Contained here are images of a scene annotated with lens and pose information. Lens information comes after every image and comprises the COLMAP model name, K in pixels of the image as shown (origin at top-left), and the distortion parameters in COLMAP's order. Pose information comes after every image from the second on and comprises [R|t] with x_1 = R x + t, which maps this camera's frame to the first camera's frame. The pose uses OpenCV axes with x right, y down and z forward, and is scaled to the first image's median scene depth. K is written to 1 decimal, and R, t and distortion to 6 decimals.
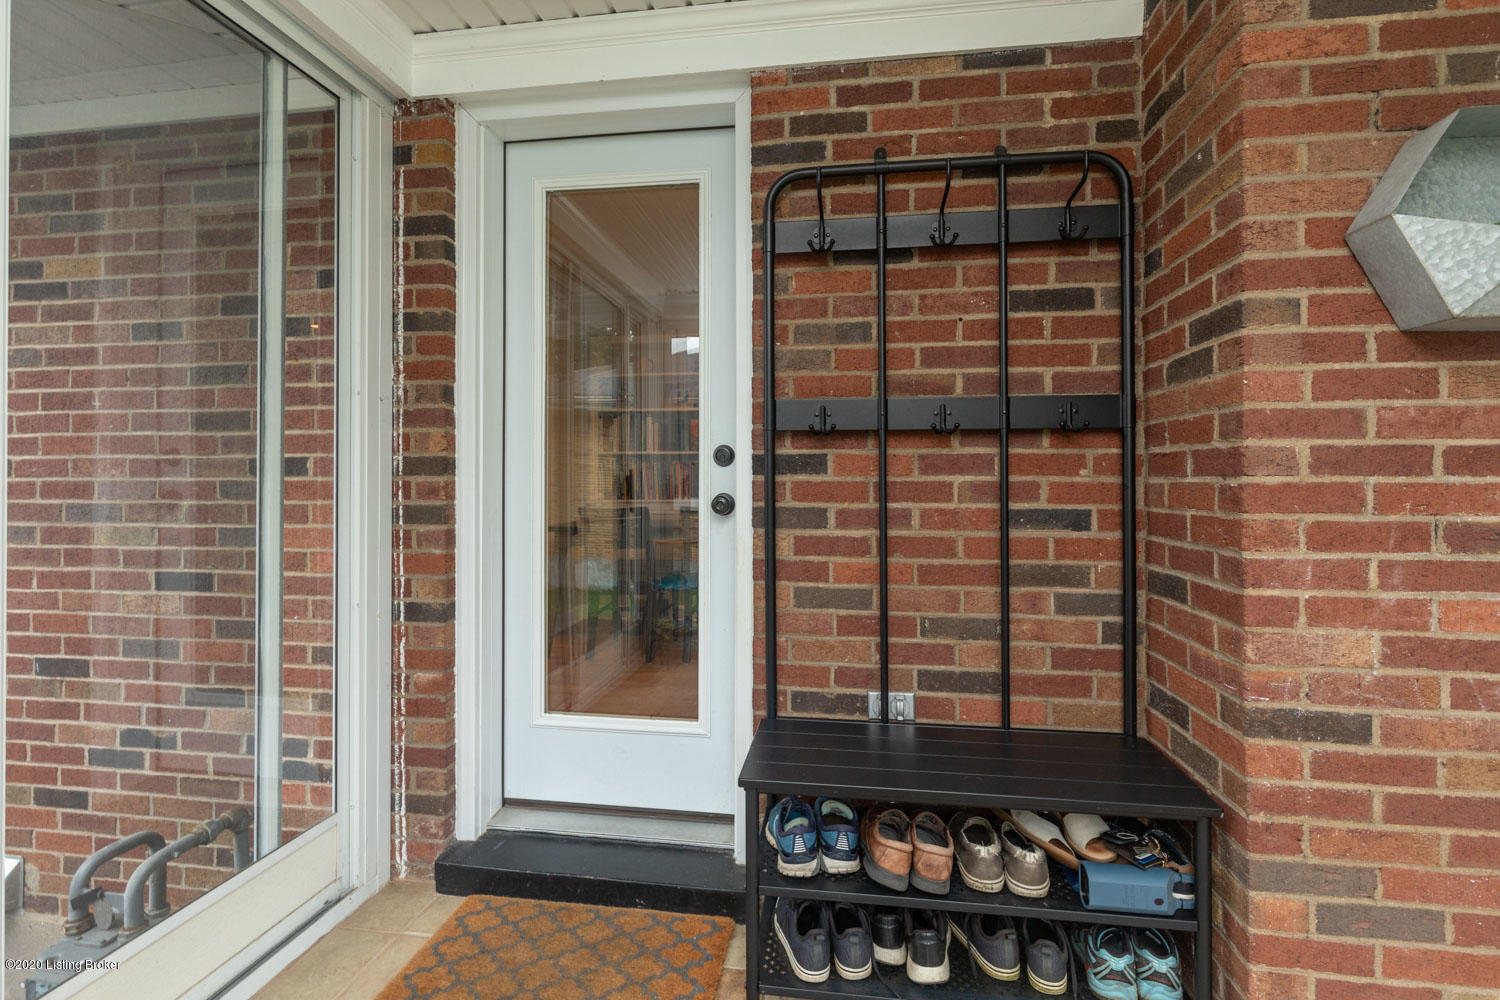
lens RADIAL K [[684.7, 0, 753.6], [0, 684.7, 476.3], [0, 0, 1]] dist [-0.002657, -0.000770]
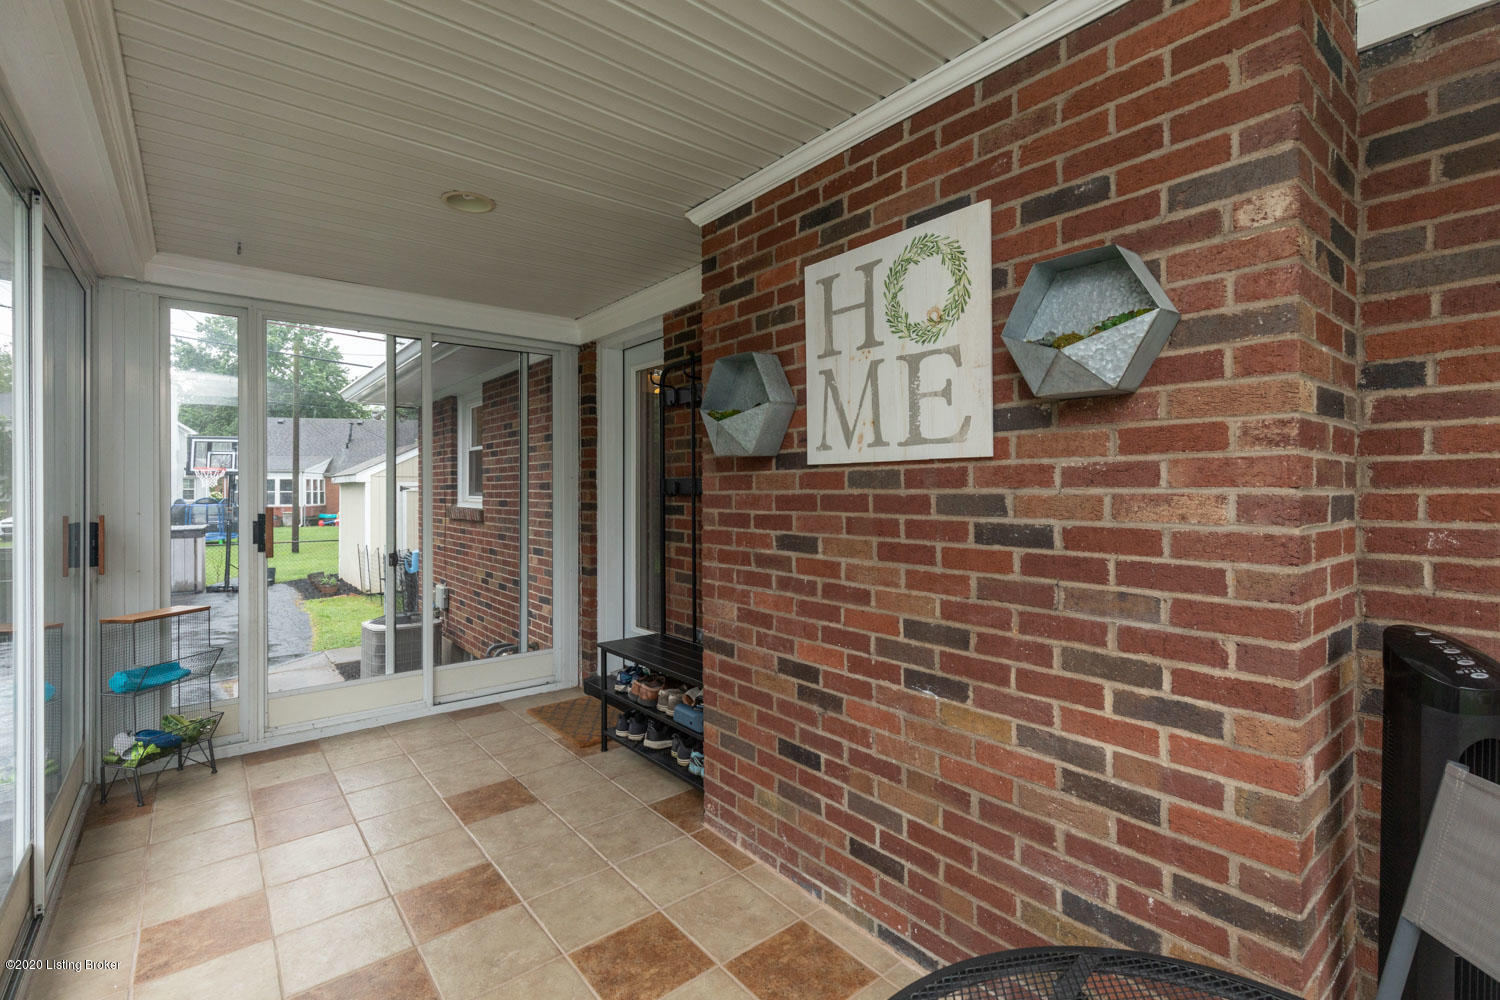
lens RADIAL K [[684.7, 0, 746.7], [0, 684.7, 494.4], [0, 0, 1]] dist [-0.002657, -0.000770]
pose [[0.731559, 0.003870, -0.681767, 1.575842], [0.001827, 0.999969, 0.007636, -0.077968], [0.681776, -0.006832, 0.731529, -0.318374]]
